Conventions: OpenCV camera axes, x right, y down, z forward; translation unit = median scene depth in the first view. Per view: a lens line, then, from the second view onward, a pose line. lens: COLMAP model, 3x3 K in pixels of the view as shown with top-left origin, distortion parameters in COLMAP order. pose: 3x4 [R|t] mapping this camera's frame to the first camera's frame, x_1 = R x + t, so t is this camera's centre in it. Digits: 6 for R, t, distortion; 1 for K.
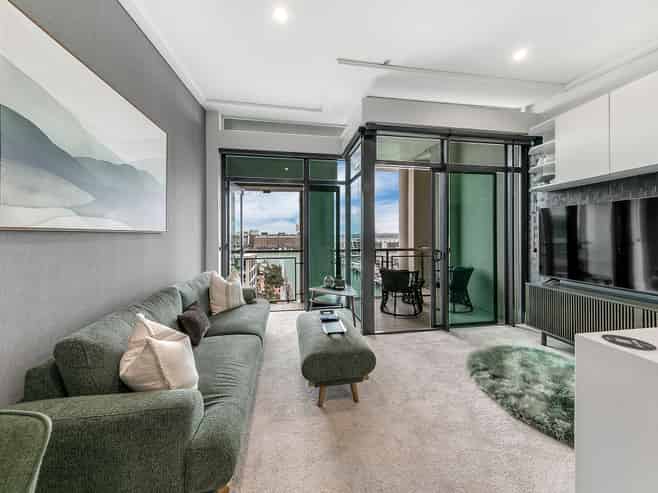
lens RADIAL K [[235.6, 0, 327.4], [0, 235.6, 237.9], [0, 0, 1]] dist [-0.000292, -0.000013]
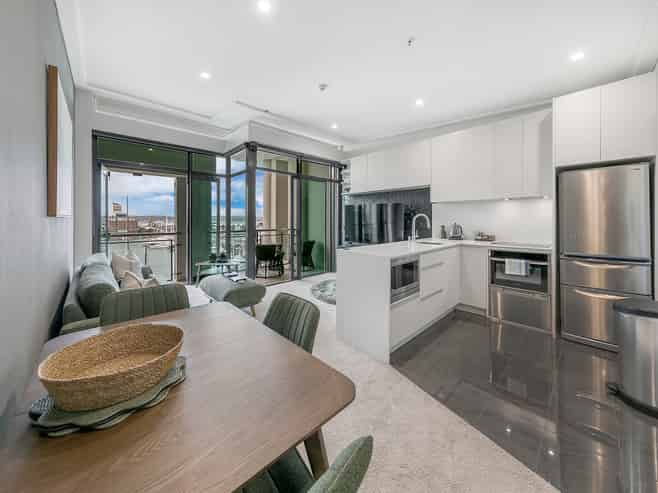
lens RADIAL K [[241.9, 0, 324.8], [0, 241.9, 221.7], [0, 0, 1]] dist [-0.000690, -0.000108]
pose [[0.833500, -0.001421, 0.552517, -0.226258], [-0.000443, 0.999995, 0.003240, -0.002067], [-0.552519, -0.002945, 0.833495, -0.401772]]
